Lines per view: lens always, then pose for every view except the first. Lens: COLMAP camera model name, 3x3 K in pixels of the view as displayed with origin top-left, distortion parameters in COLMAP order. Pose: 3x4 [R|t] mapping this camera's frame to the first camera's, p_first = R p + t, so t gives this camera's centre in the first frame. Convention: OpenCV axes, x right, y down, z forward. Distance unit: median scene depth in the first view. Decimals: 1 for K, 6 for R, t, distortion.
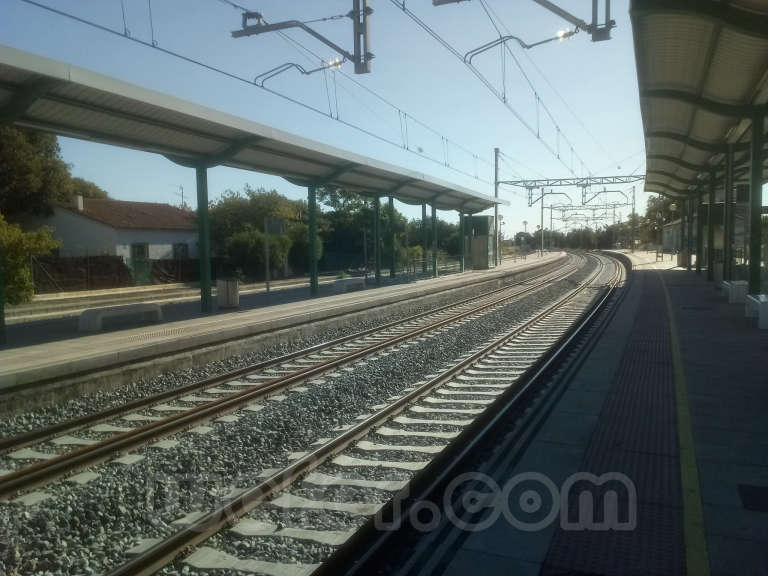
lens RADIAL K [[612.0, 0, 394.9], [0, 612.0, 284.9], [0, 0, 1]] dist [0.070439, -0.084352]
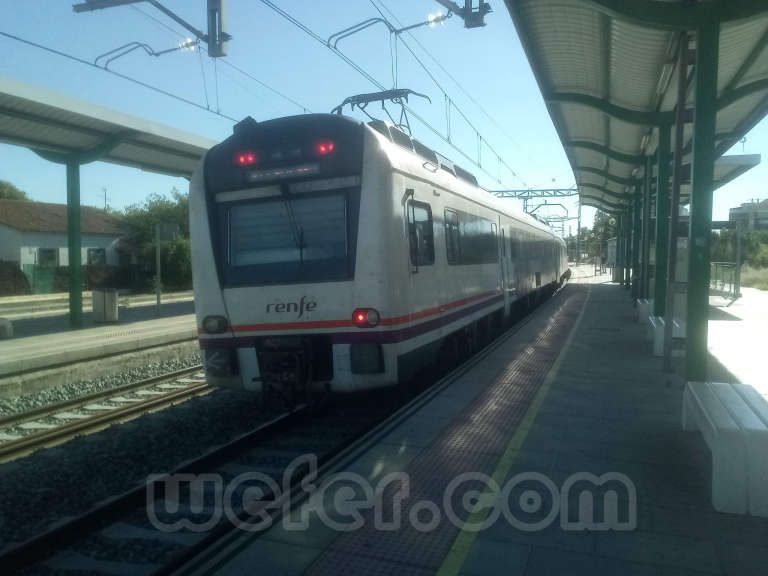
lens RADIAL K [[612.0, 0, 394.9], [0, 612.0, 284.9], [0, 0, 1]] dist [0.070439, -0.084352]
pose [[0.997603, 0.013810, 0.067808, 0.045745], [-0.012797, 0.999800, -0.015347, -0.004229], [-0.068006, 0.014443, 0.997580, 0.039478]]
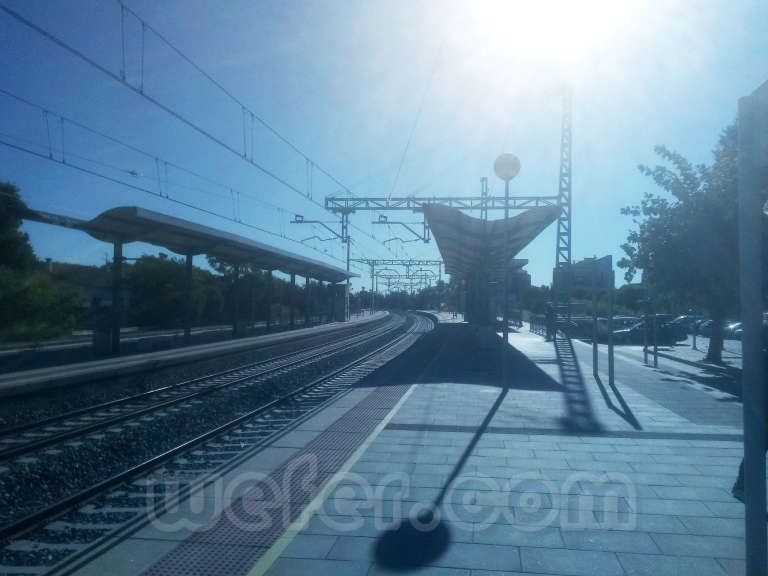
lens RADIAL K [[612.0, 0, 394.9], [0, 612.0, 284.9], [0, 0, 1]] dist [0.070439, -0.084352]
pose [[0.957133, 0.033460, 0.287709, -0.199784], [-0.006197, 0.995443, -0.095153, 0.032941], [-0.289582, 0.089291, 0.952979, -0.535262]]
